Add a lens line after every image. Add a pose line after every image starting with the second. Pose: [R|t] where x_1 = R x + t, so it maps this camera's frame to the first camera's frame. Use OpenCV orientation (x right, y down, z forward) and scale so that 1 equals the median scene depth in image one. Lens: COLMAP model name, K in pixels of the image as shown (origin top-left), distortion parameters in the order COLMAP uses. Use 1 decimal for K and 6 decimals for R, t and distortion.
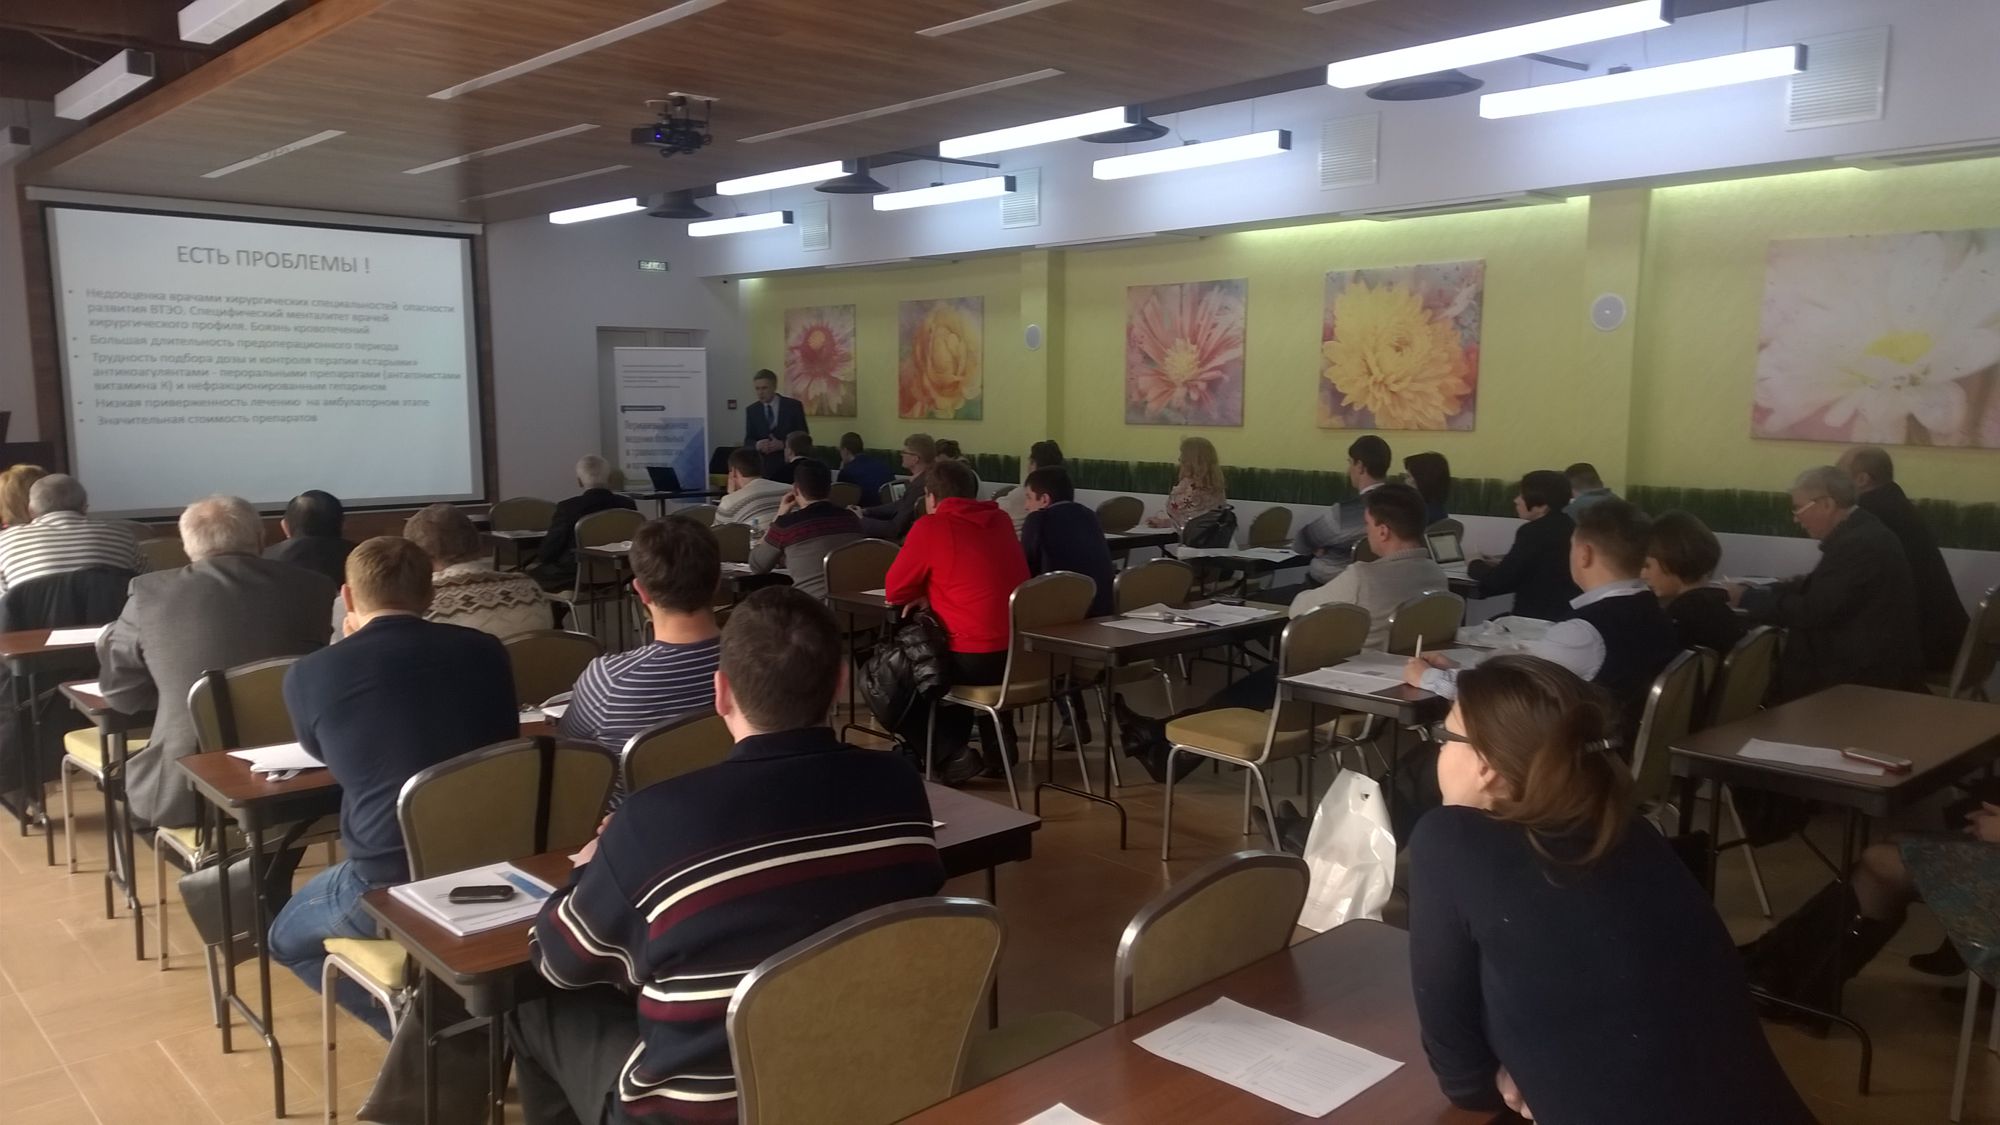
lens RADIAL K [[1453.4, 0, 1038.3], [0, 1453.4, 568.9], [0, 0, 1]] dist [0.090751, -0.053735]
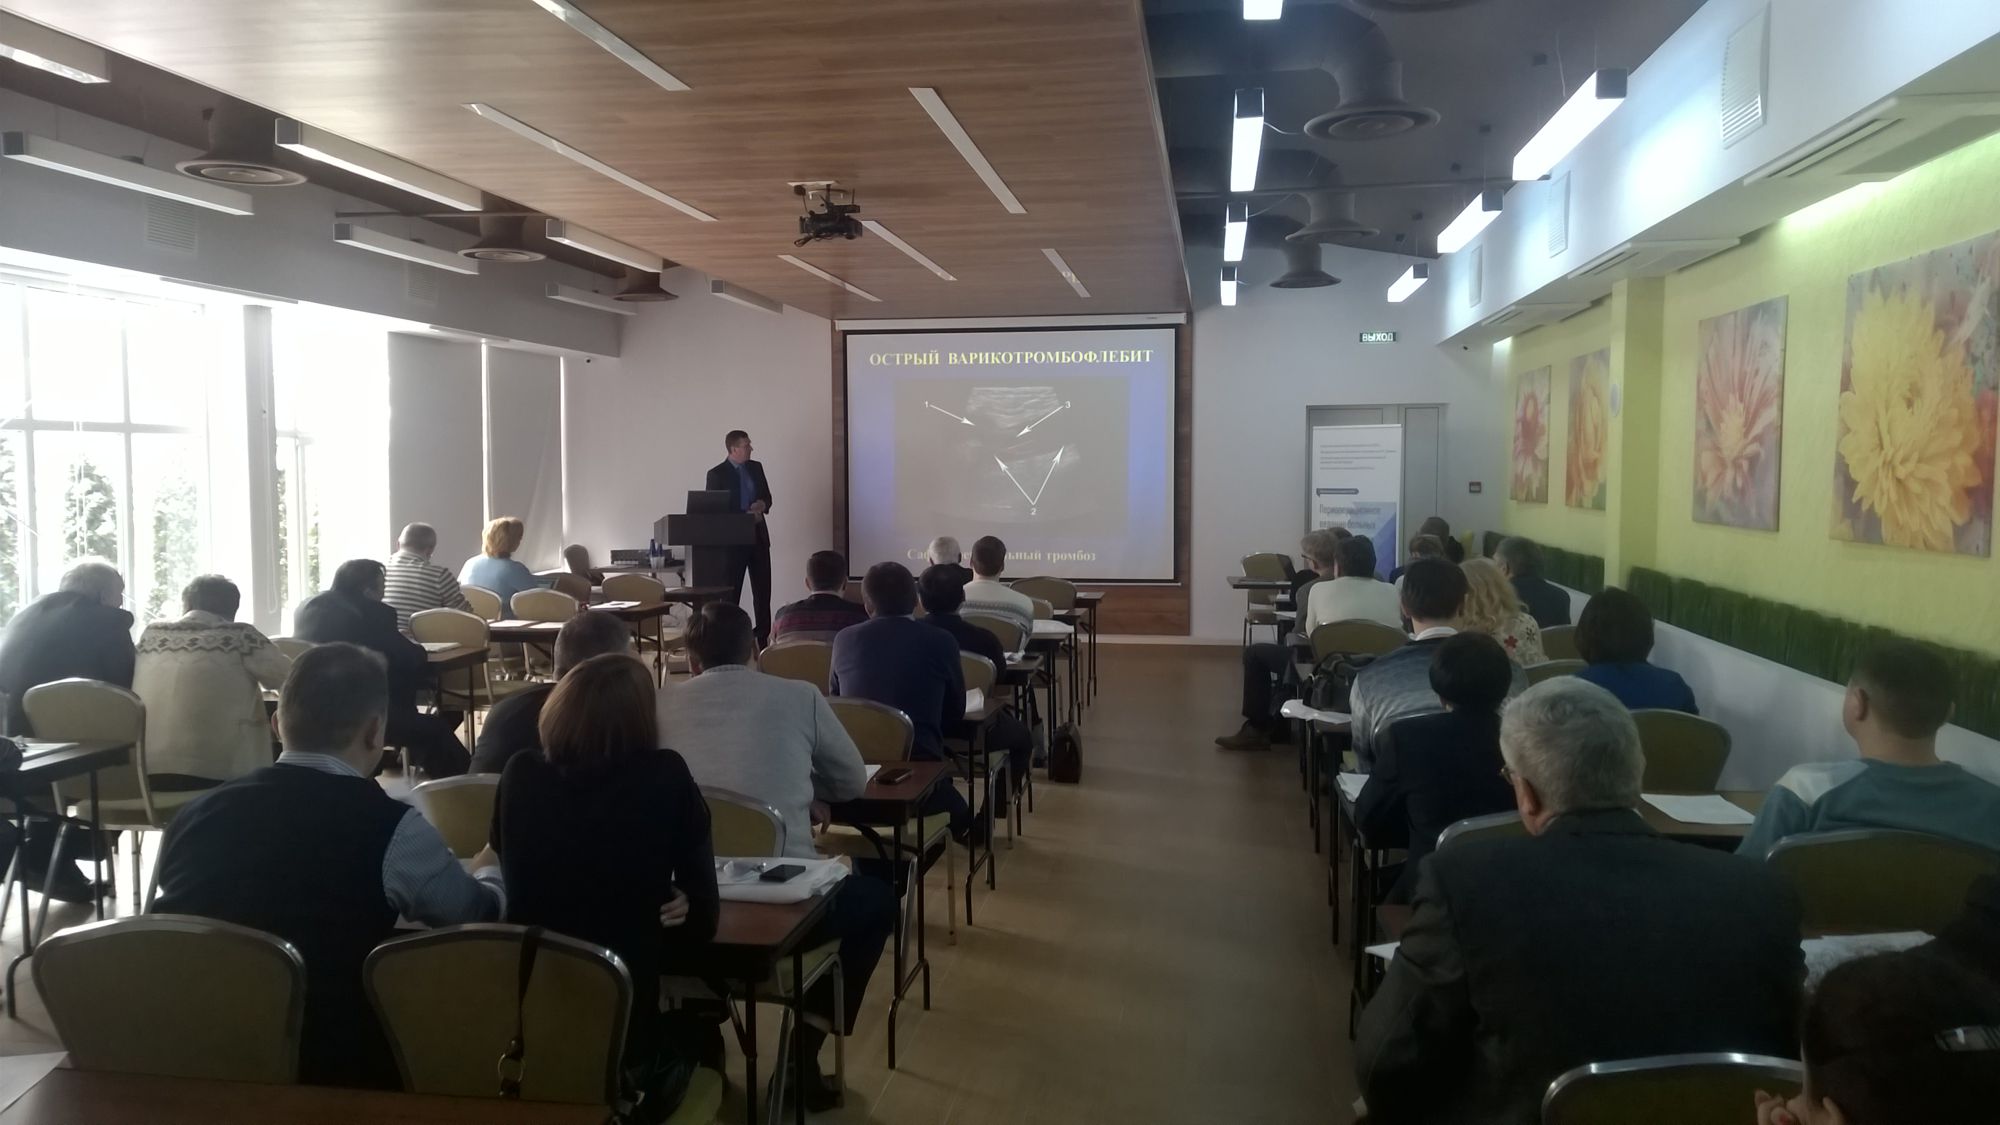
lens RADIAL K [[1453.4, 0, 985.4], [0, 1453.4, 561.3], [0, 0, 1]] dist [0.090751, -0.053735]
pose [[0.616310, 0.050440, -0.785887, 0.374831], [-0.094961, 0.995425, -0.010581, -0.040167], [0.781757, 0.081150, 0.618280, 0.299337]]
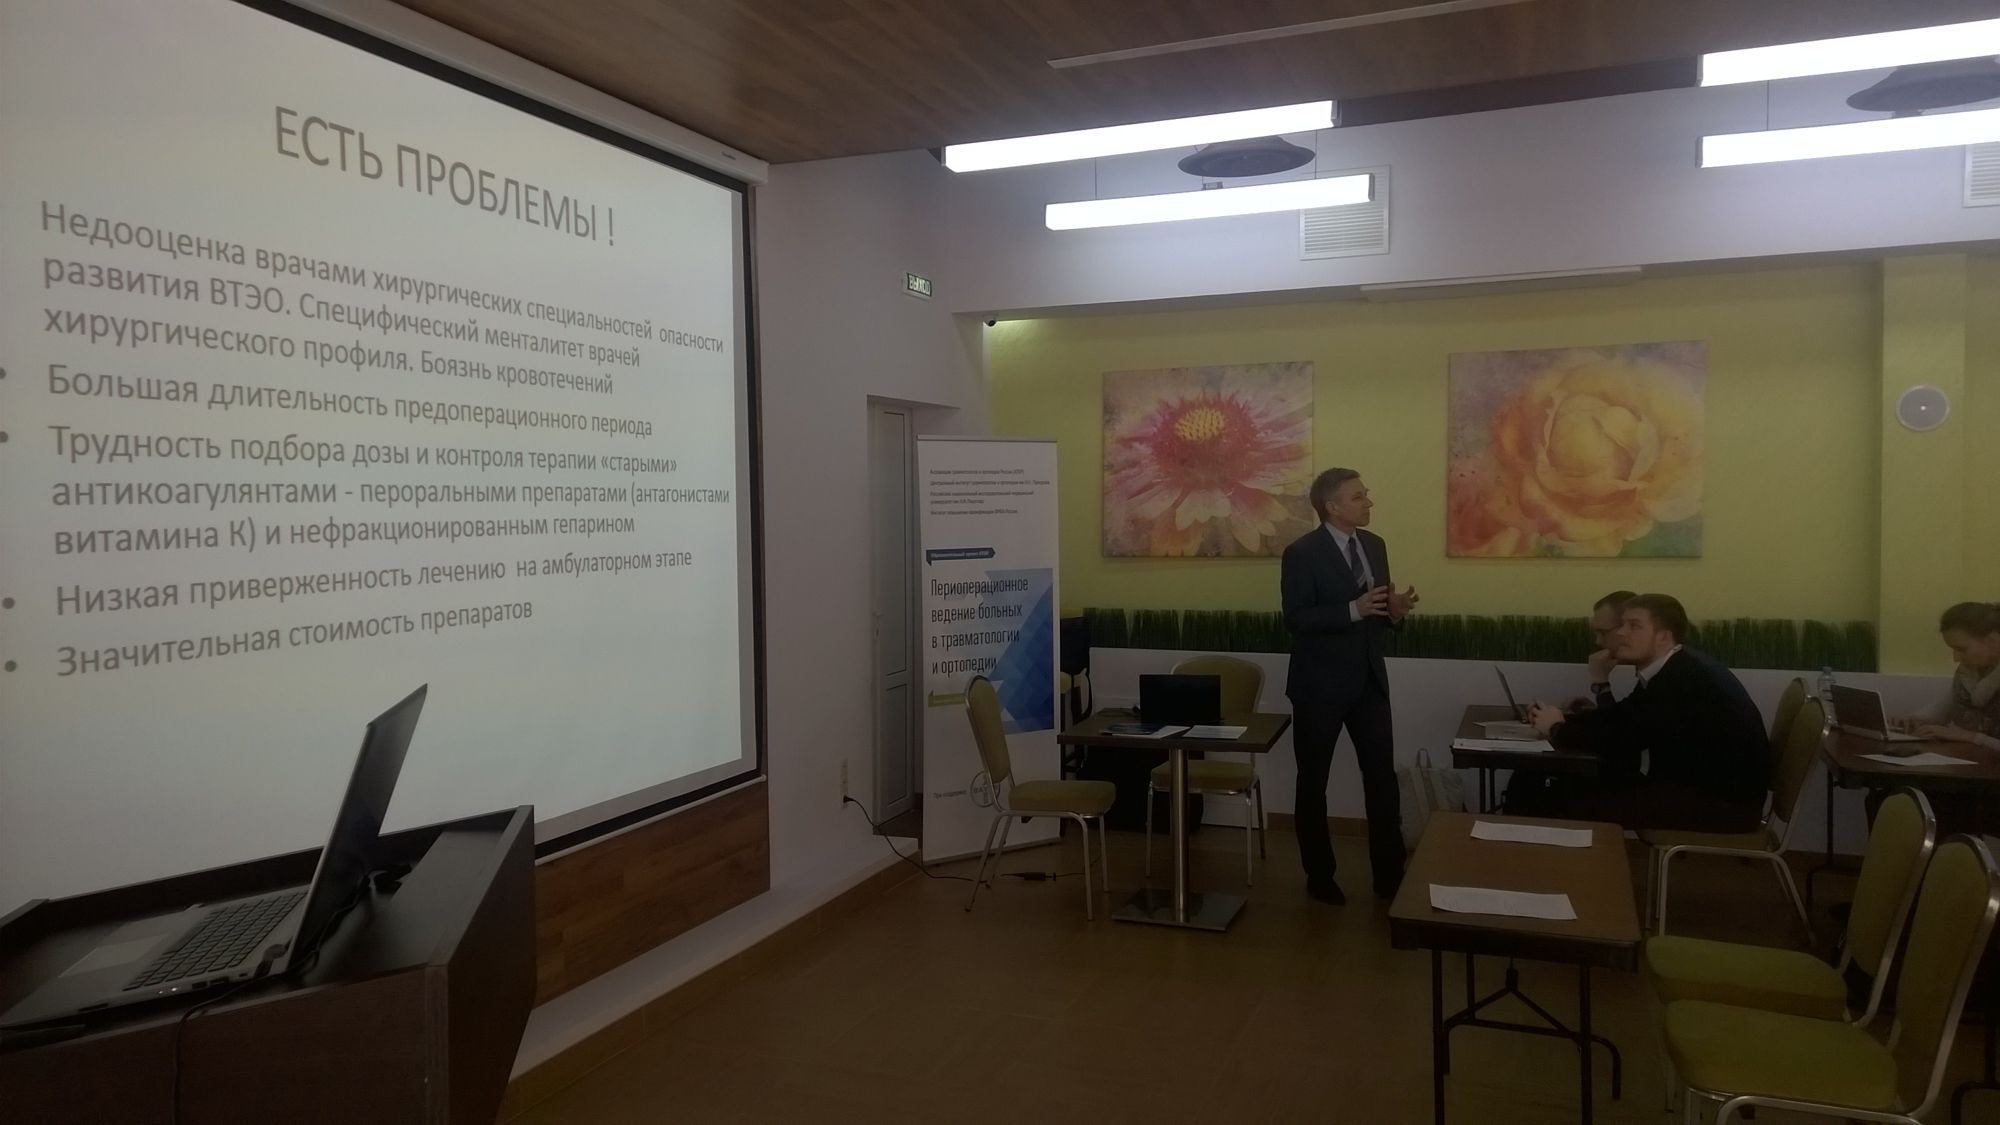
lens RADIAL K [[1453.4, 0, 992.4], [0, 1453.4, 563.6], [0, 0, 1]] dist [0.090751, -0.053735]
pose [[0.910854, -0.028866, 0.411719, -0.545158], [0.064378, 0.995278, -0.072645, -0.080008], [-0.407678, 0.092675, 0.908411, 0.623064]]
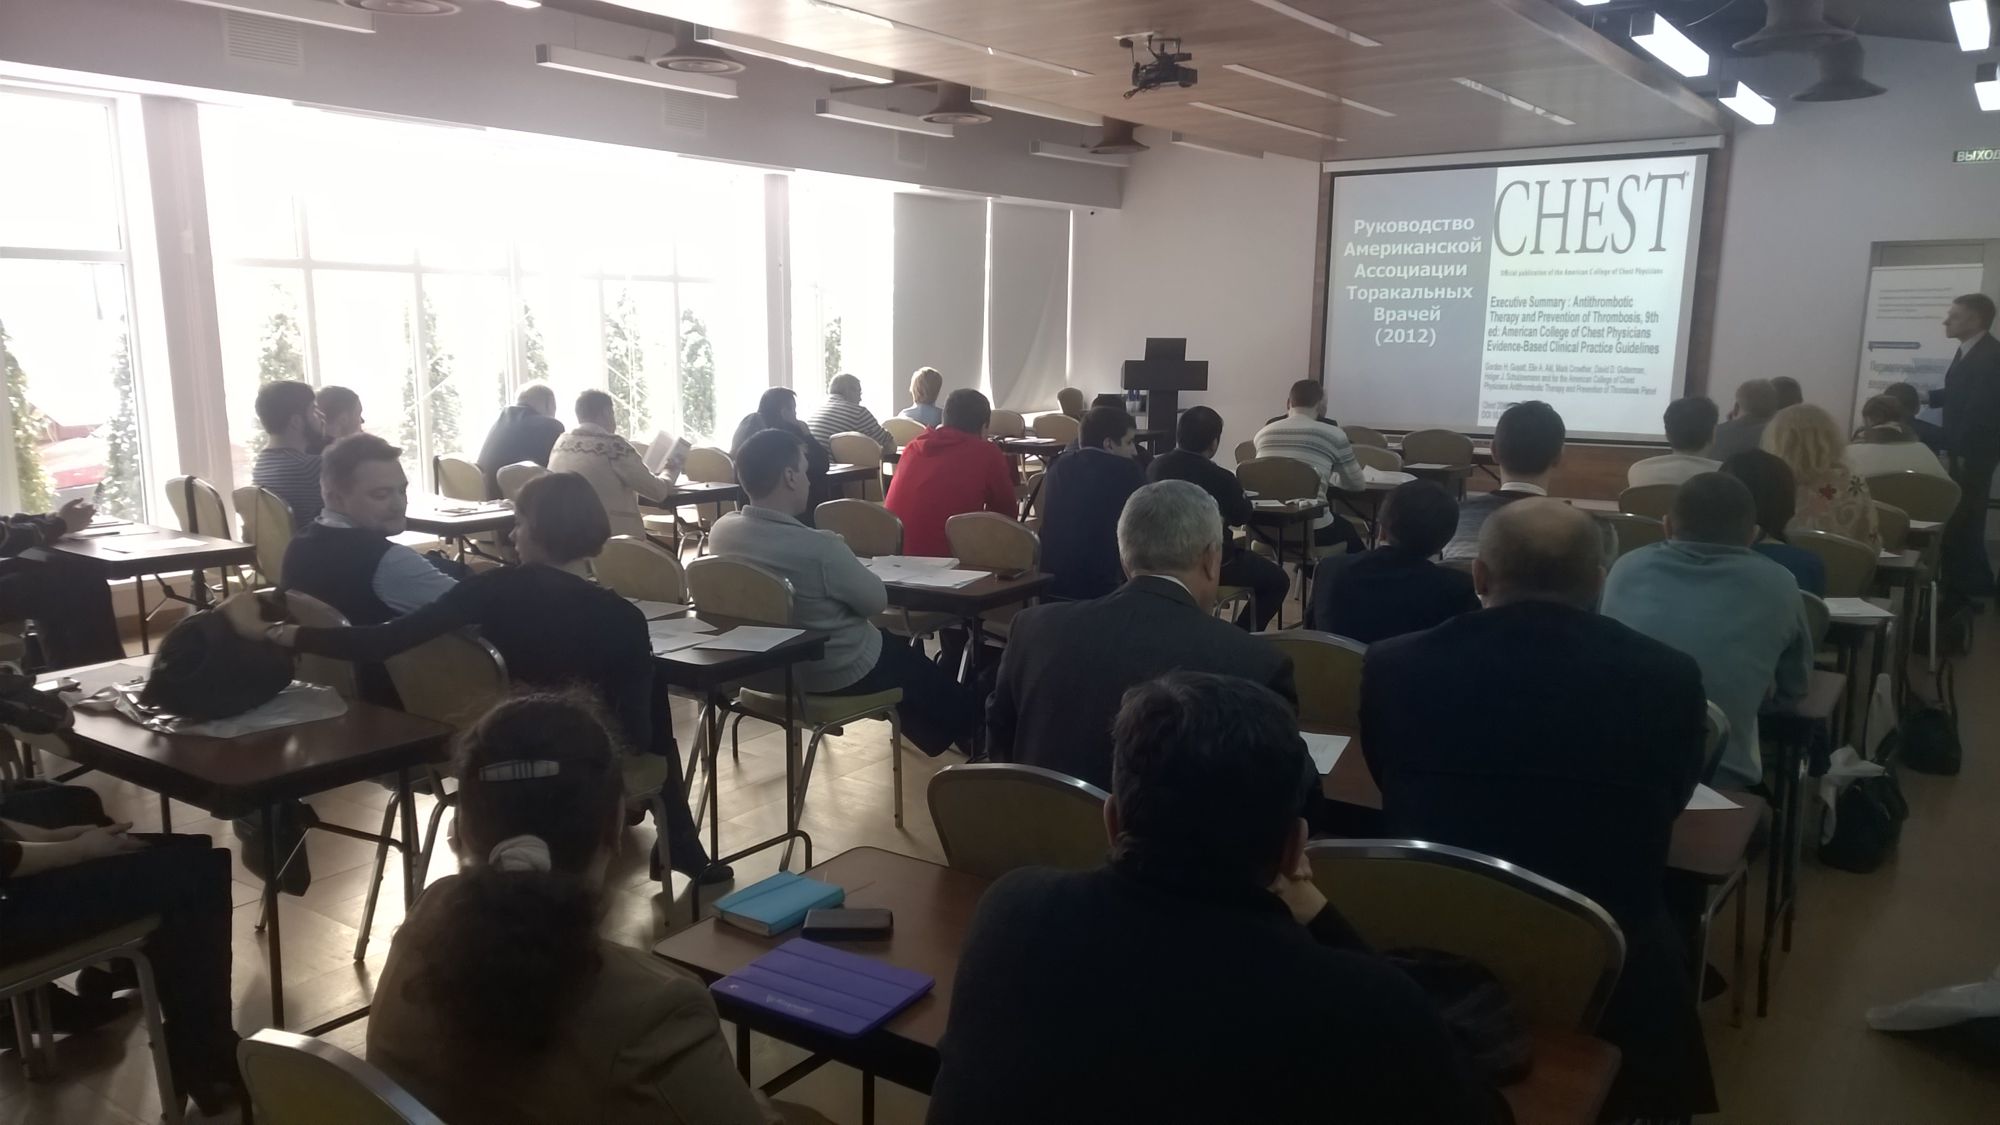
lens RADIAL K [[1453.4, 0, 998.5], [0, 1453.4, 578.4], [0, 0, 1]] dist [0.090751, -0.053735]
pose [[0.208574, 0.176743, -0.961904, 0.483018], [-0.127088, 0.980094, 0.152529, -0.056875], [0.969714, 0.090433, 0.226884, 0.430286]]
